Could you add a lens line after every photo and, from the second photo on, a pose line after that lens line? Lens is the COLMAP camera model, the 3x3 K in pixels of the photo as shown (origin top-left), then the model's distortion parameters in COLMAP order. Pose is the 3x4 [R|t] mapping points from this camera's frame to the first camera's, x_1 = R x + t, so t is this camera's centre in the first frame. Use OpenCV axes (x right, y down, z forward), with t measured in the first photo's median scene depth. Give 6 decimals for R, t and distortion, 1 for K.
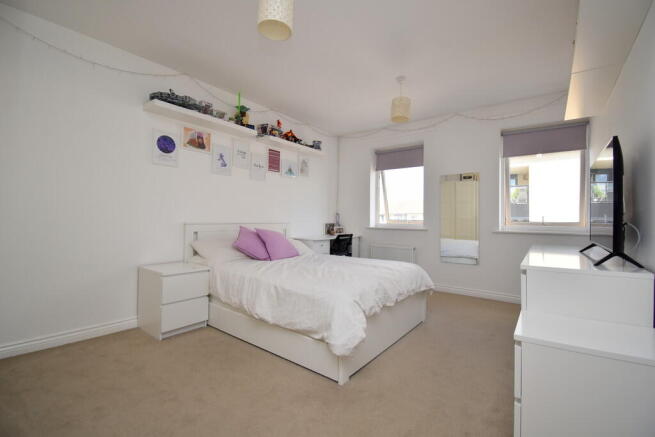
lens RADIAL K [[284.8, 0, 329.6], [0, 284.8, 220.6], [0, 0, 1]] dist [0.000204, -0.000334]
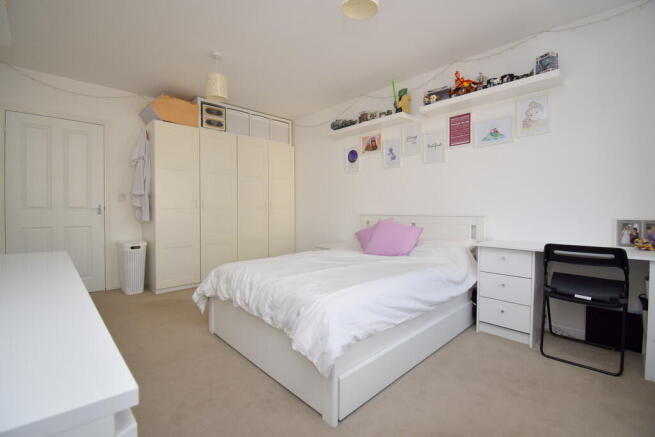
lens RADIAL K [[284.8, 0, 329.5], [0, 284.8, 217.0], [0, 0, 1]] dist [0.000204, -0.000334]
pose [[-0.142760, 0.013229, -0.989669, 0.681356], [-0.006756, 0.999874, 0.014340, 0.003931], [0.989734, 0.008733, -0.142652, 0.926302]]
